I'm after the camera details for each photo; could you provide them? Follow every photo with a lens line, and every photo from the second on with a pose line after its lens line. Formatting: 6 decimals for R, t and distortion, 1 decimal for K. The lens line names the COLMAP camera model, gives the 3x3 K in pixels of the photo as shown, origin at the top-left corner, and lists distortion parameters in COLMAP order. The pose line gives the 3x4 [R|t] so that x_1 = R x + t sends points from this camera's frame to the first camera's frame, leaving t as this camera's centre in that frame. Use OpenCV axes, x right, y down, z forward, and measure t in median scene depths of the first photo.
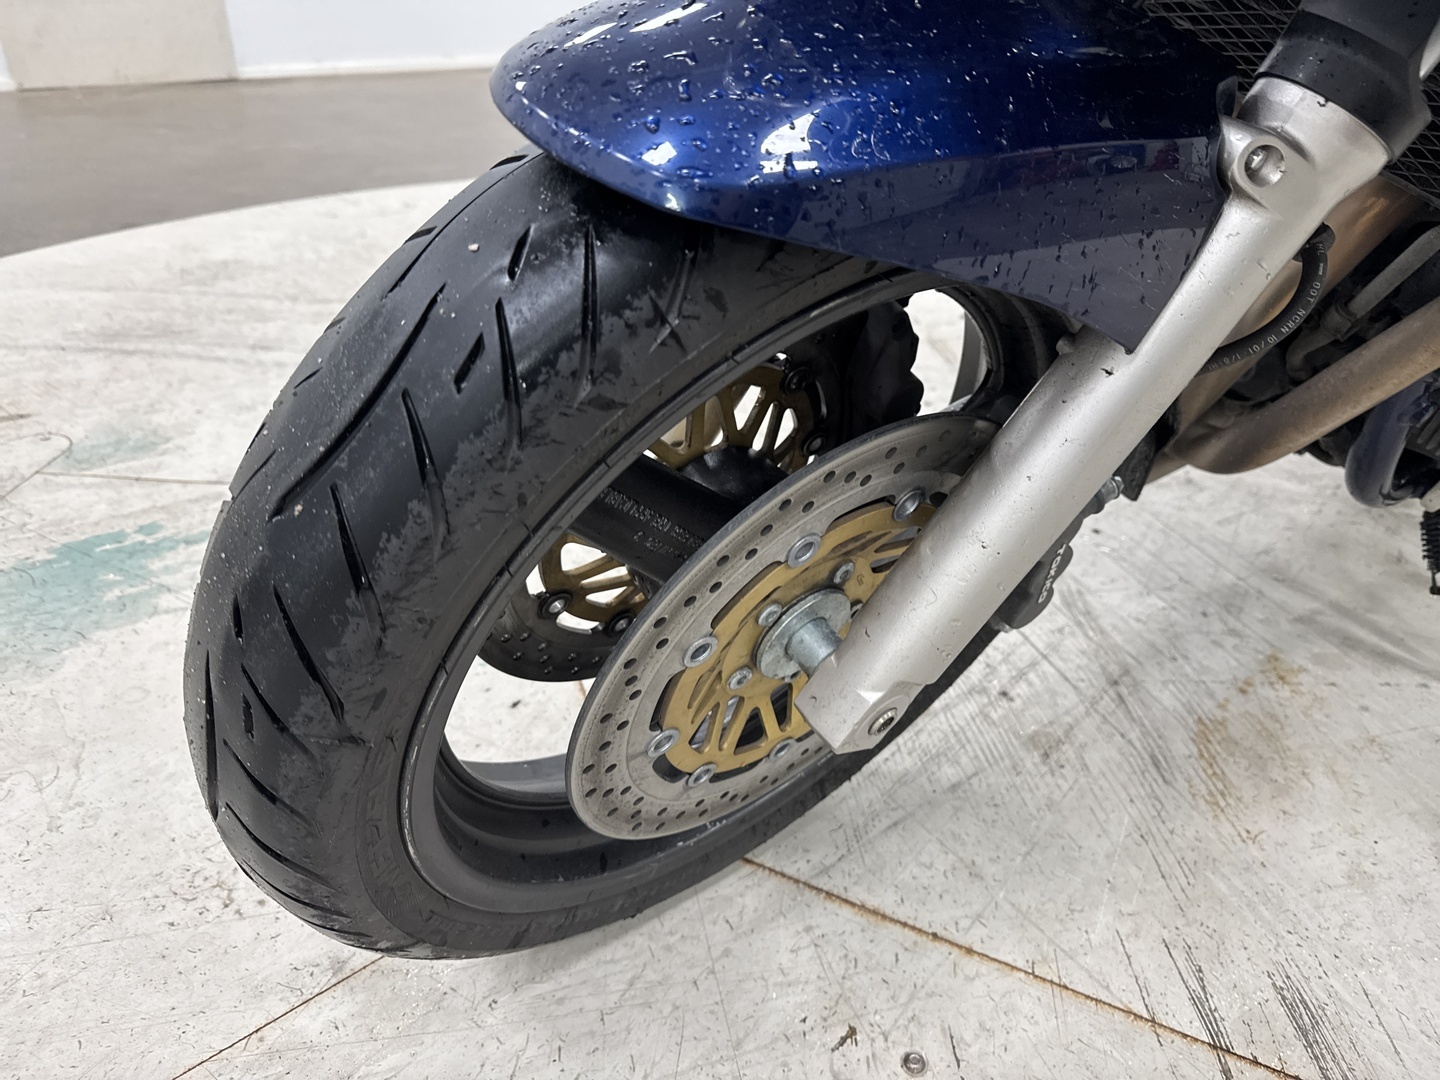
lens RADIAL K [[962.9, 0, 715.5], [0, 962.9, 498.0], [0, 0, 1]] dist [0.003234, -0.002037]
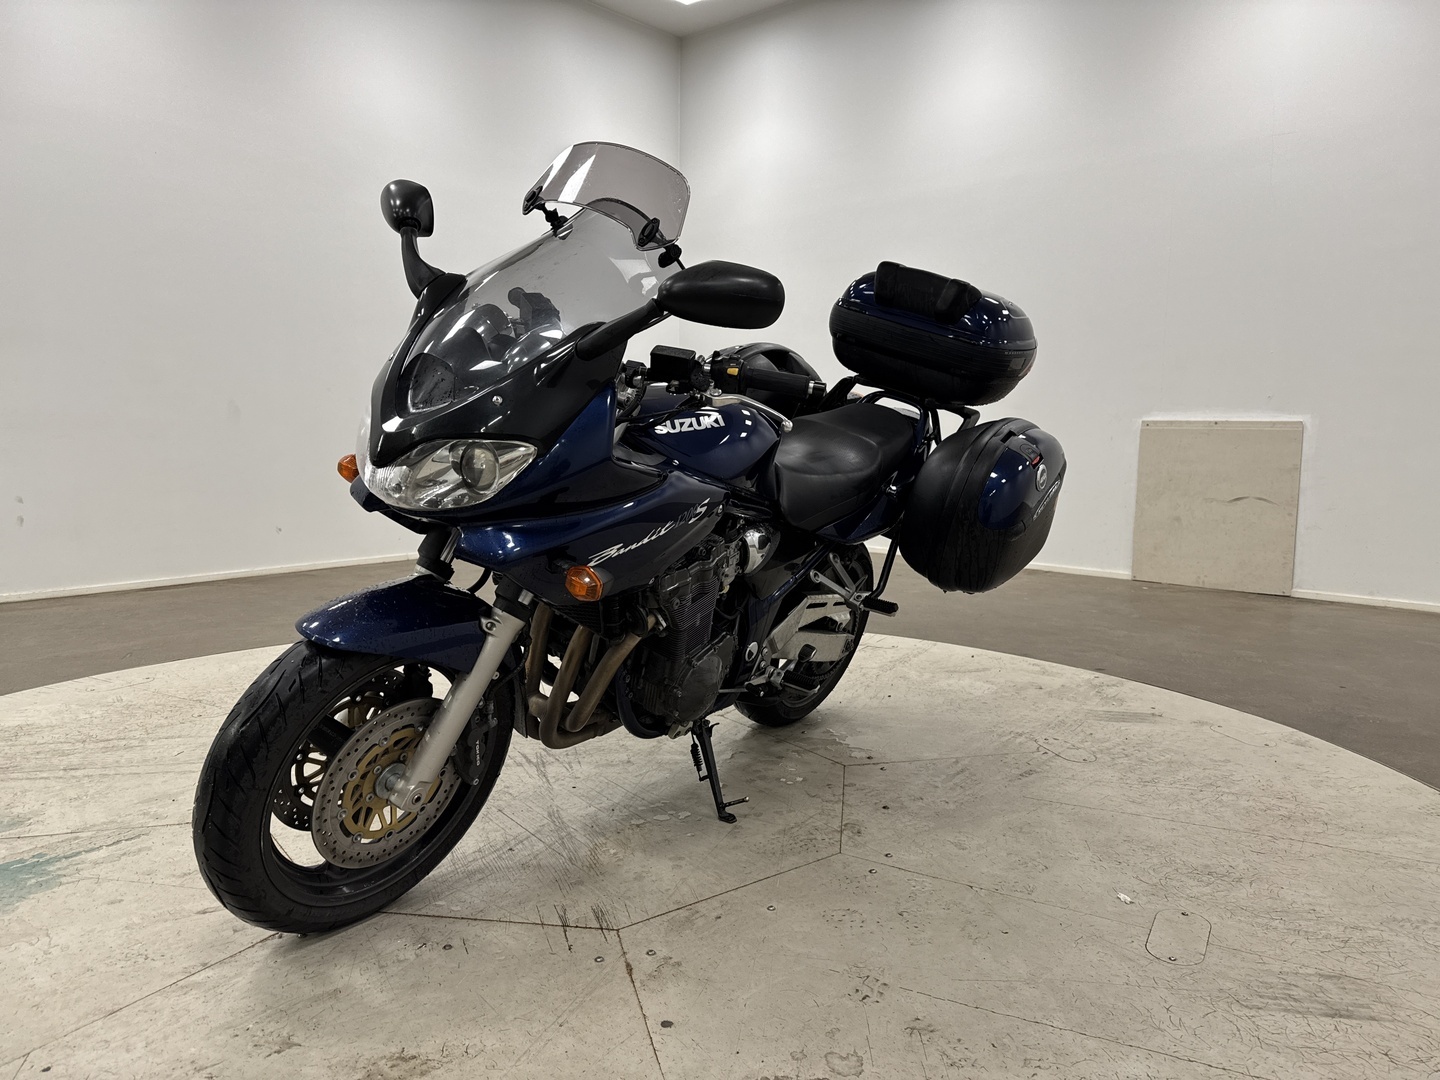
lens RADIAL K [[962.9, 0, 715.5], [0, 962.9, 498.0], [0, 0, 1]] dist [0.003234, -0.002037]
pose [[0.943976, -0.054335, 0.325510, 0.136225], [0.189926, 0.896081, -0.401206, 0.887130], [-0.269884, 0.440552, 0.856199, -2.658381]]
